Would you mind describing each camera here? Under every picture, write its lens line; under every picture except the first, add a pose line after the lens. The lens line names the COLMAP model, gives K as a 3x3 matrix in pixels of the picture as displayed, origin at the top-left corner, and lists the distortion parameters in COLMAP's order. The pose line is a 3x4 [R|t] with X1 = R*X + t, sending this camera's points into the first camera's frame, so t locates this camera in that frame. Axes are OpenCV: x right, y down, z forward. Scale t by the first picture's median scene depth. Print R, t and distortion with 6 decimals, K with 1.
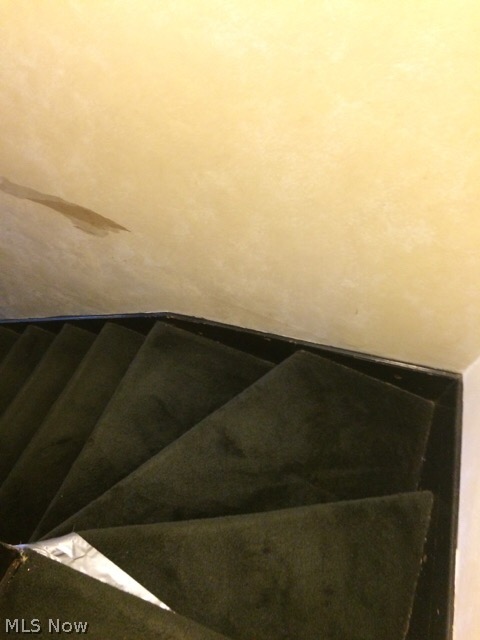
lens RADIAL K [[540.9, 0, 236.7], [0, 540.9, 320.1], [0, 0, 1]] dist [0.079838, -0.103330]
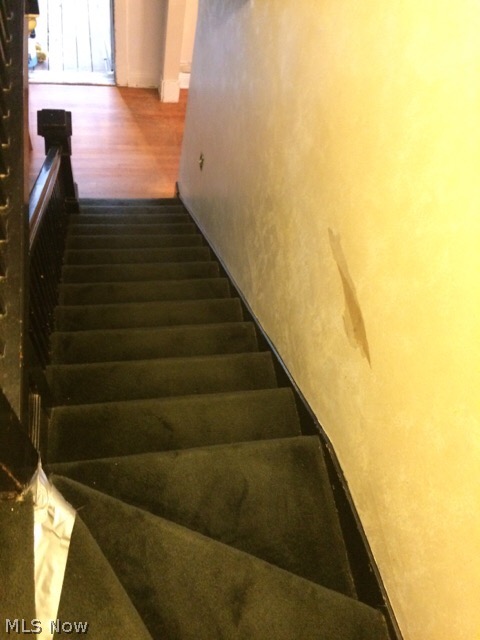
lens RADIAL K [[540.9, 0, 241.5], [0, 540.9, 319.3], [0, 0, 1]] dist [0.079838, -0.103330]
pose [[0.519955, 0.776180, -0.356639, -0.043642], [-0.802073, 0.587249, 0.108707, -0.124837], [0.293812, 0.229528, 0.927896, 0.064359]]
